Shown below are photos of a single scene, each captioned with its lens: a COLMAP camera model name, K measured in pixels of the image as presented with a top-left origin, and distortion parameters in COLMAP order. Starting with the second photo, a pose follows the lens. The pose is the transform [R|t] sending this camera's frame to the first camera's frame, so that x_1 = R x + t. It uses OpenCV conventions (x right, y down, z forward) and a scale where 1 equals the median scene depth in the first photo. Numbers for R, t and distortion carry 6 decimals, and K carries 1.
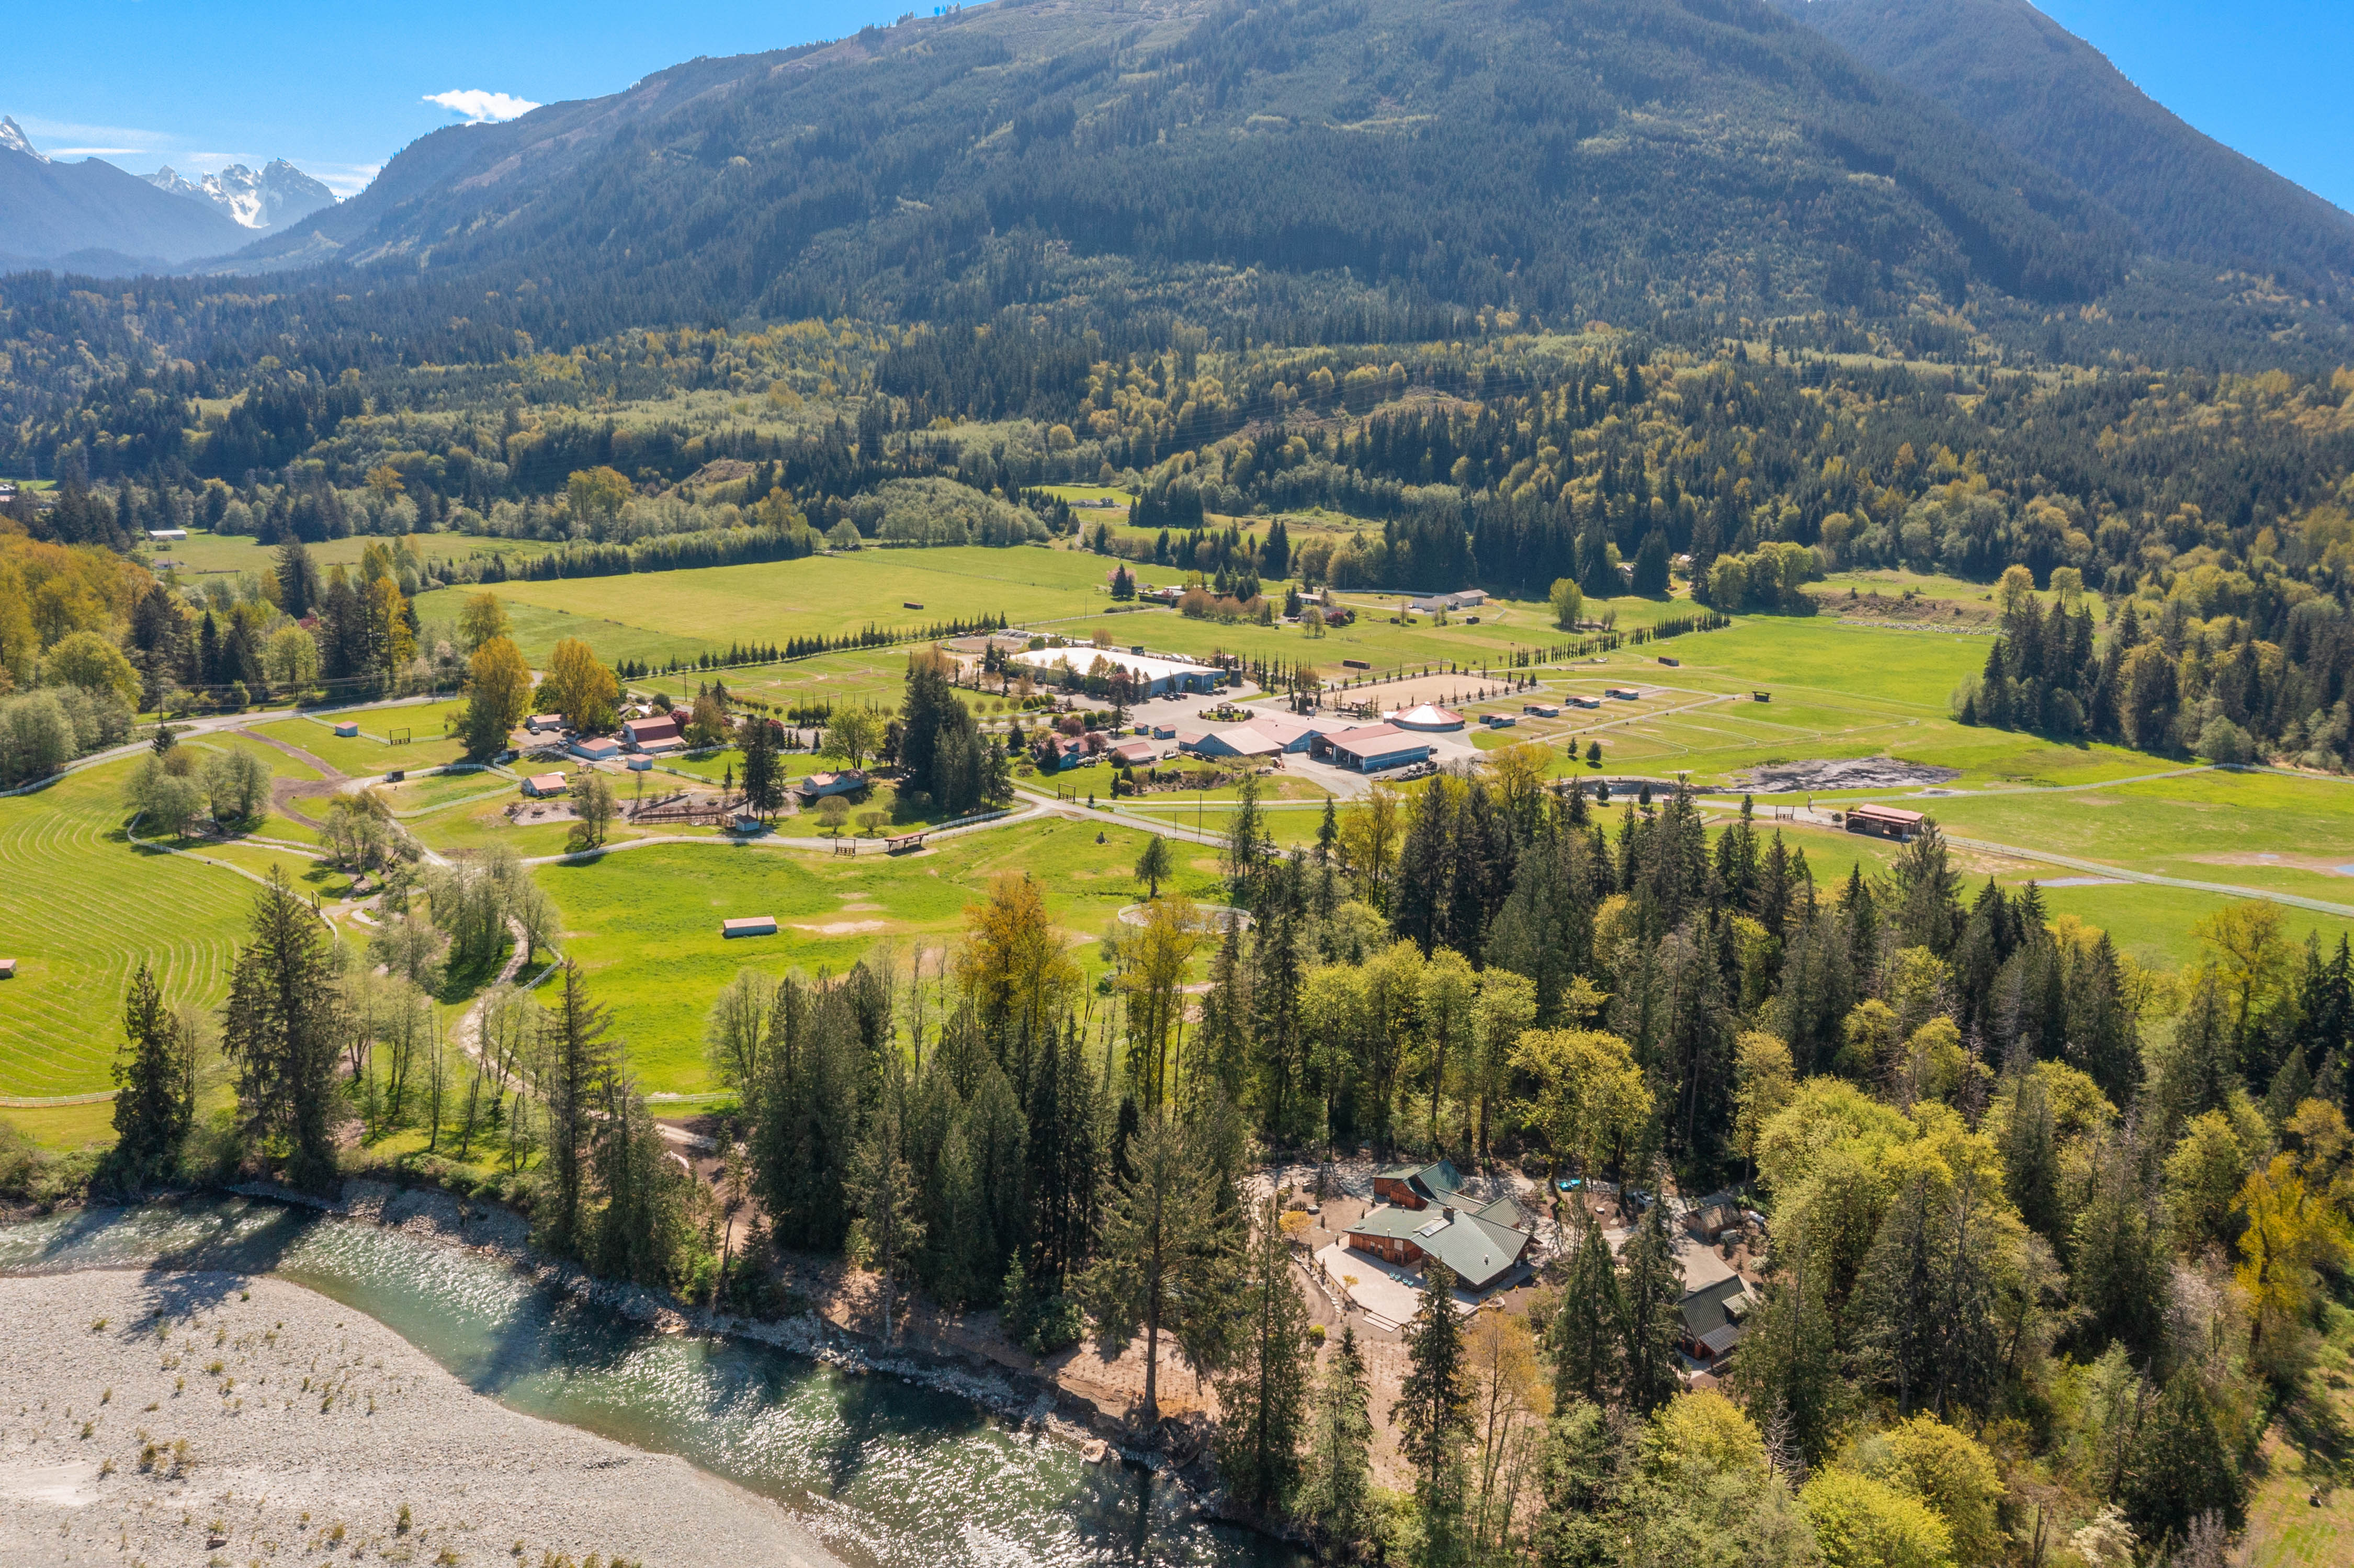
lens RADIAL K [[1893.9, 0, 1177.0], [0, 1893.9, 784.0], [0, 0, 1]] dist [-0.003878, -0.000461]
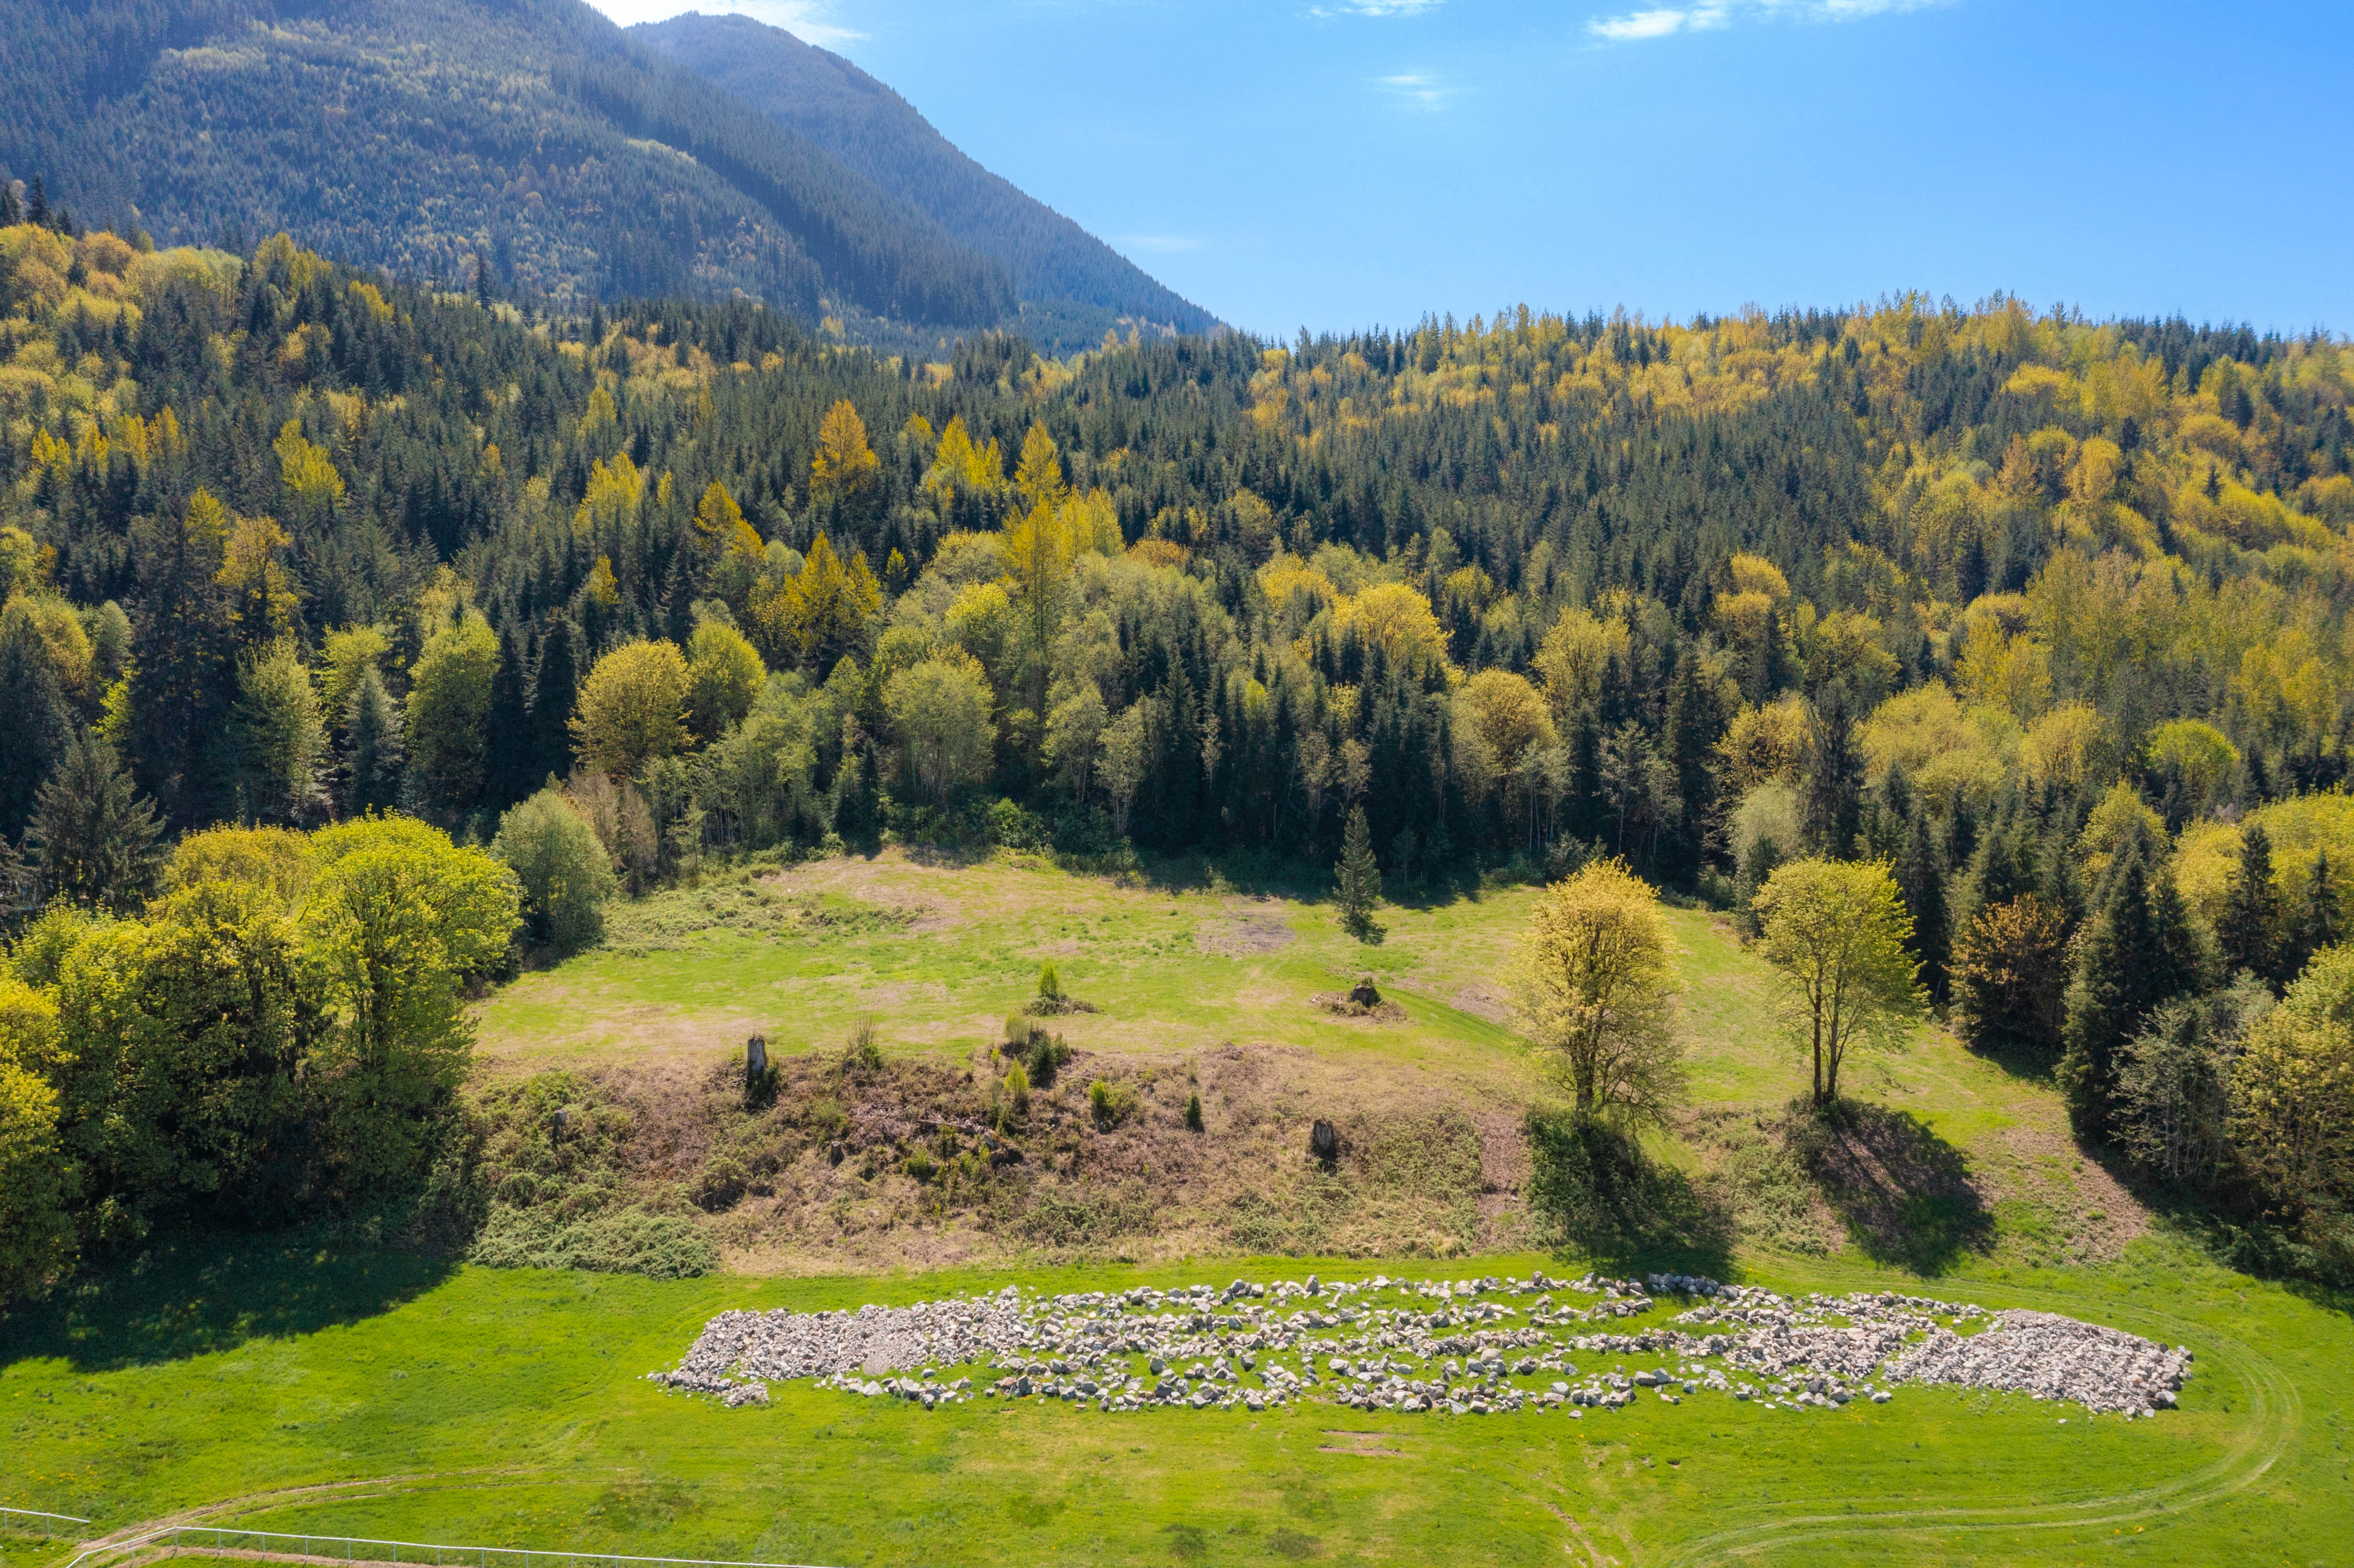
lens RADIAL K [[1911.3, 0, 1177.0], [0, 1911.3, 784.0], [0, 0, 1]] dist [-0.000001, -0.009026]
pose [[0.831228, -0.089006, 0.548760, 0.254797], [0.128115, 0.991200, -0.033295, -0.101939], [-0.540968, 0.097980, 0.835317, 0.715988]]
